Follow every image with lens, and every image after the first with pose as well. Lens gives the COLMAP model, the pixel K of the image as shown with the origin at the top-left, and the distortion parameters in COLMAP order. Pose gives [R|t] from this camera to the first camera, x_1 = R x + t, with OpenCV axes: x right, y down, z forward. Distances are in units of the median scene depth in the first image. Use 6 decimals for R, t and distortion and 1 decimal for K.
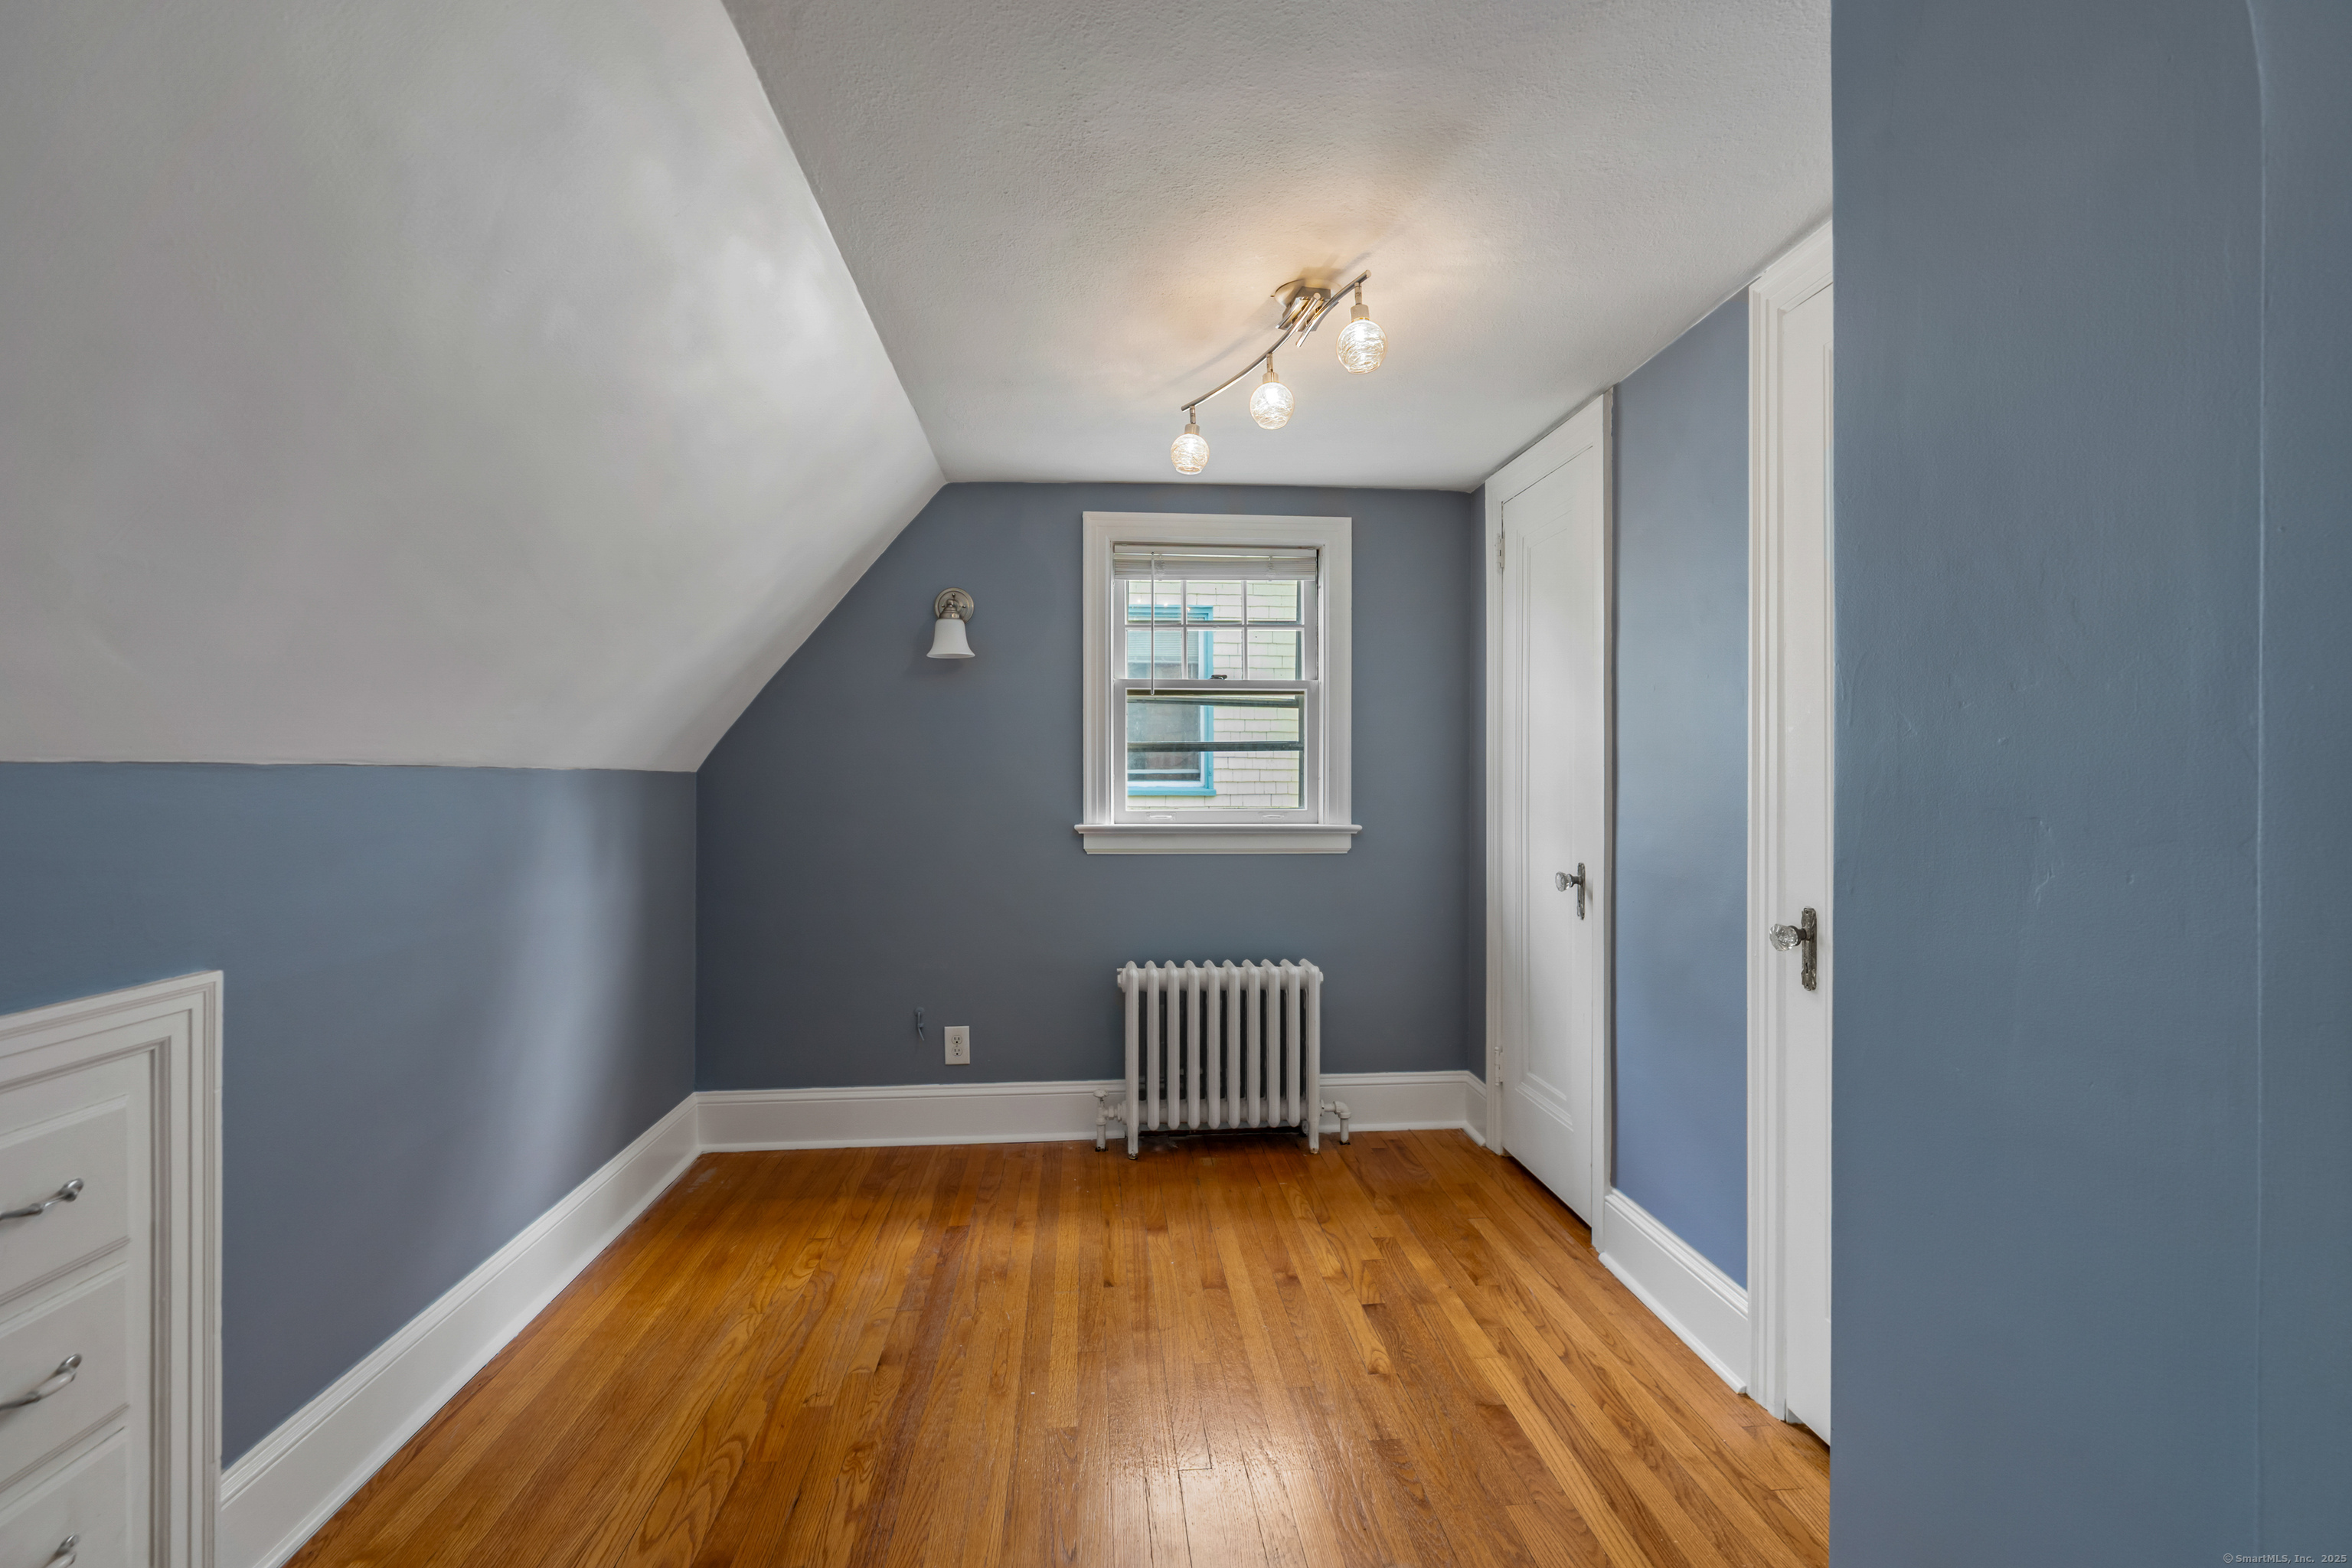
lens RADIAL K [[1087.6, 0, 1193.6], [0, 1087.6, 778.5], [0, 0, 1]] dist [-0.005243, 0.001002]
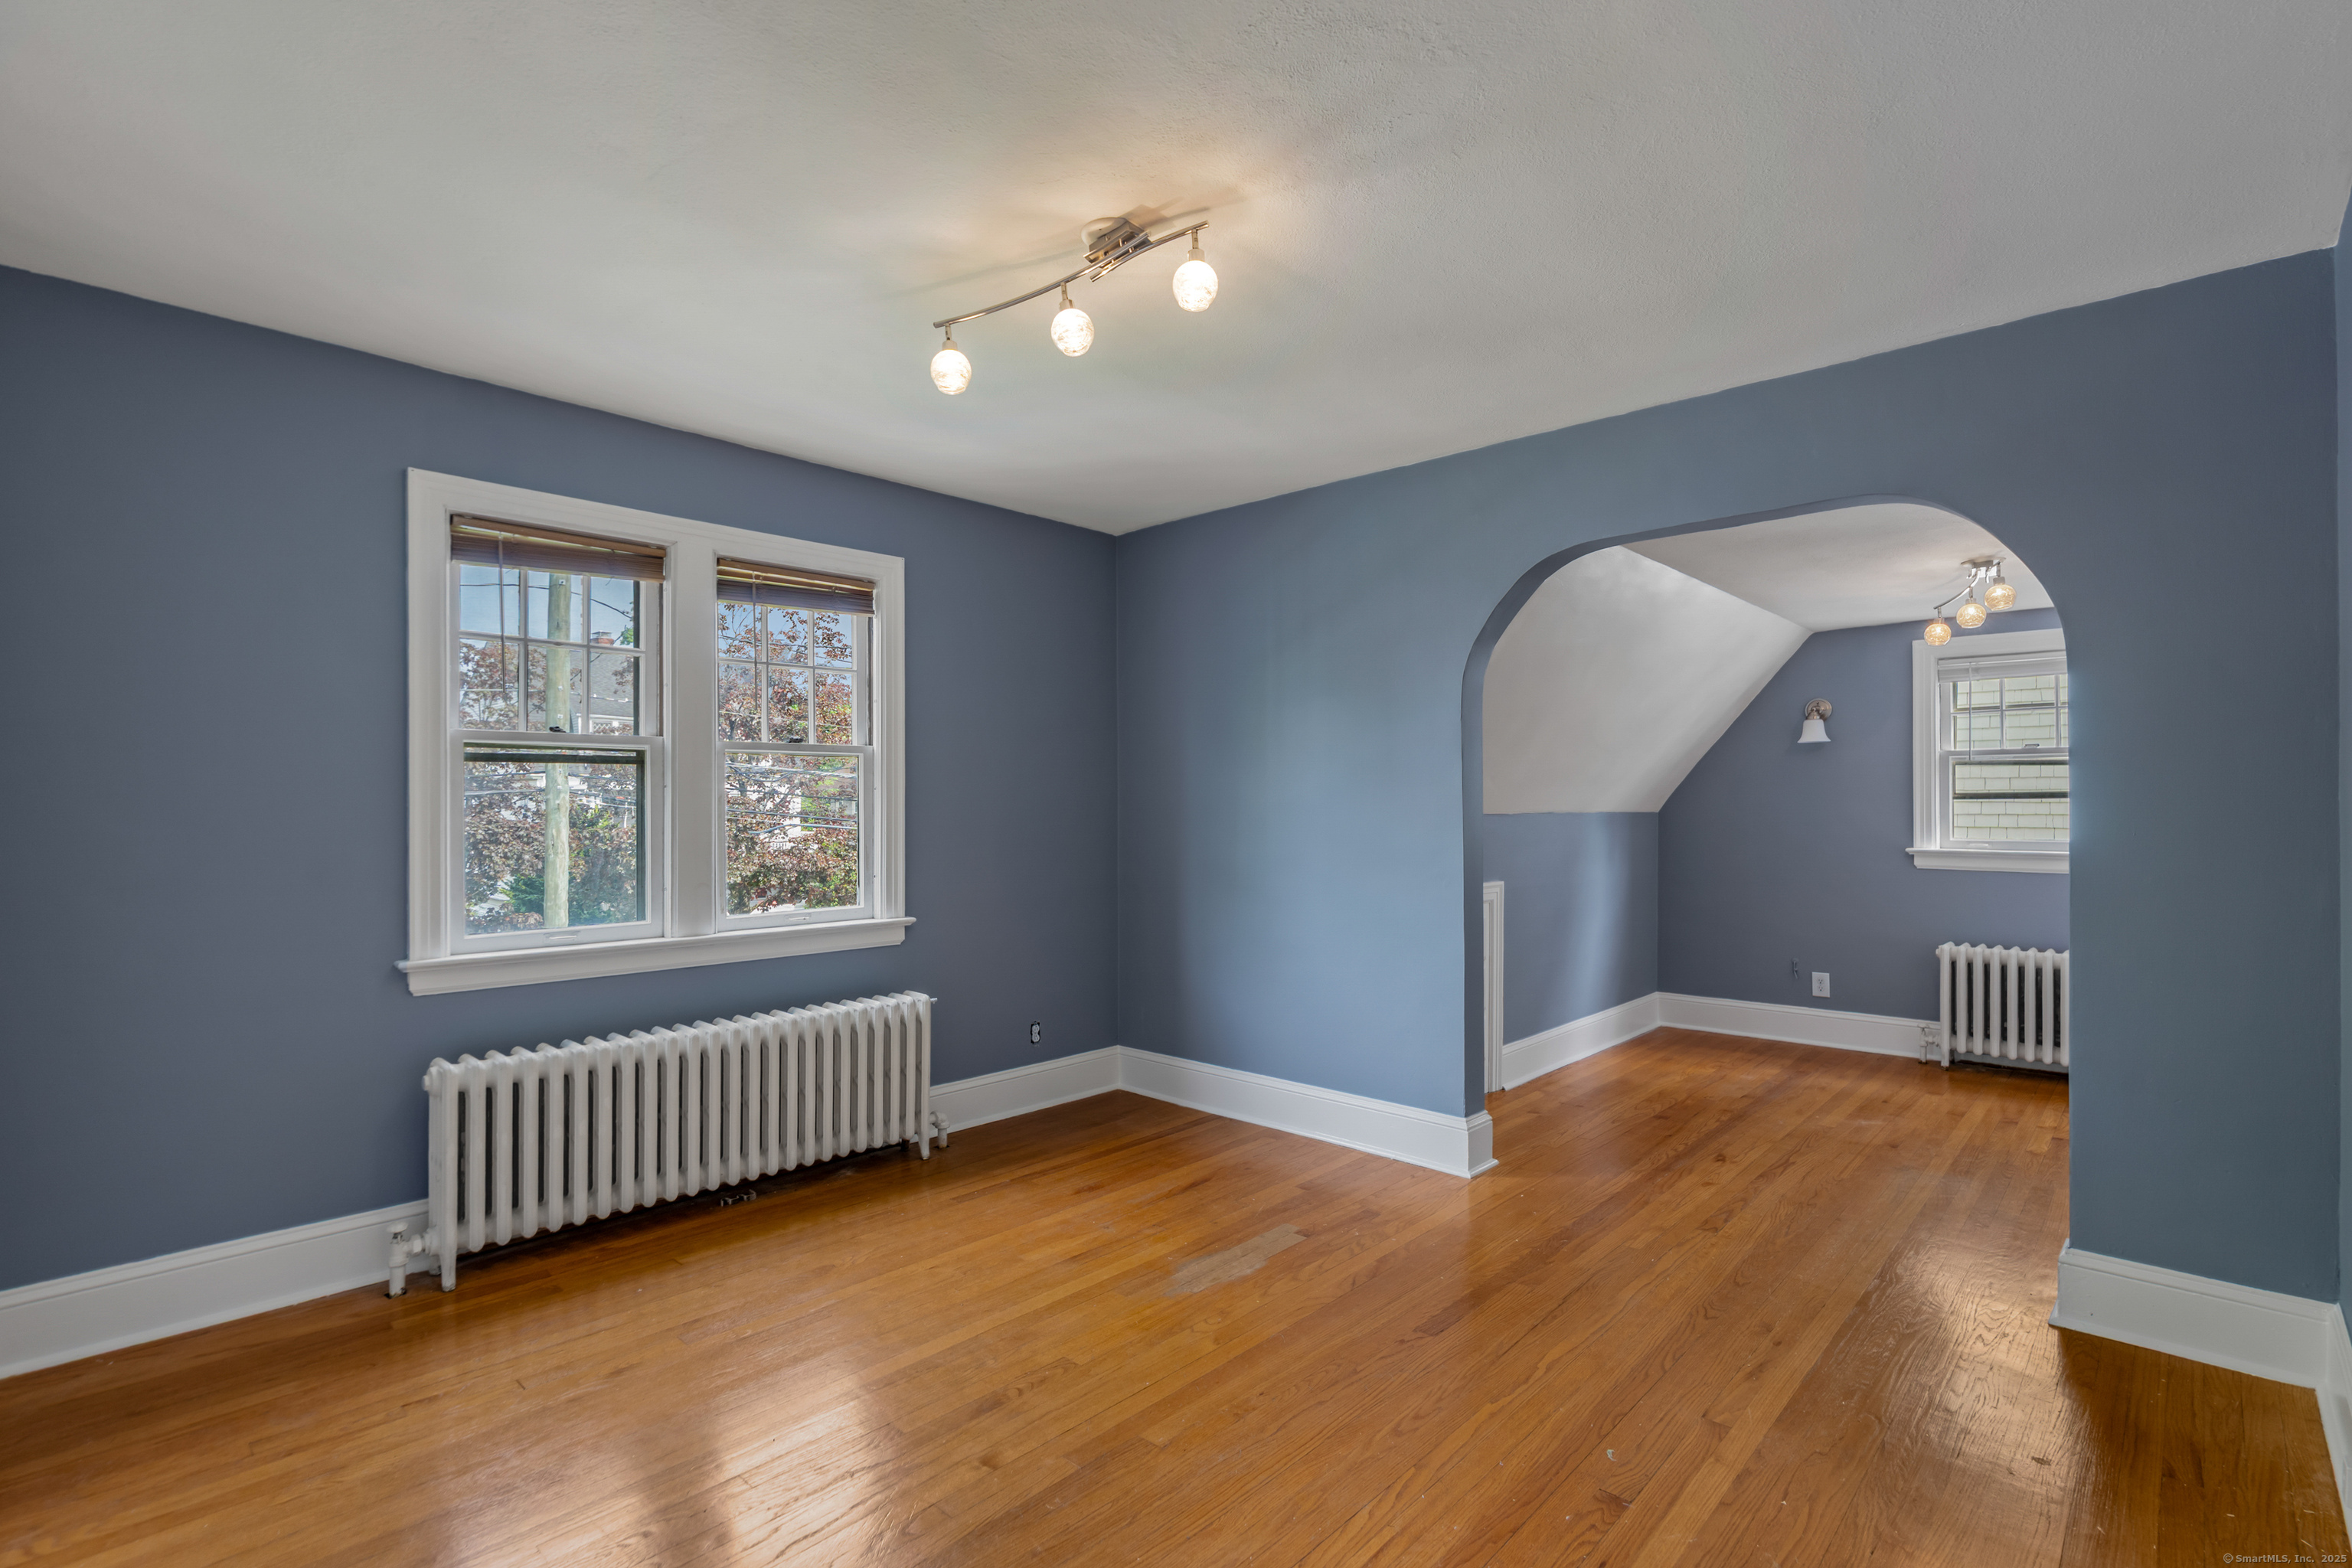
lens RADIAL K [[1087.6, 0, 1179.8], [0, 1087.6, 803.8], [0, 0, 1]] dist [-0.005243, 0.001002]
pose [[0.661113, -0.000731, -0.750286, 0.368643], [-0.001166, 0.999997, -0.002001, -0.015816], [0.750285, 0.002198, 0.661111, -0.785281]]
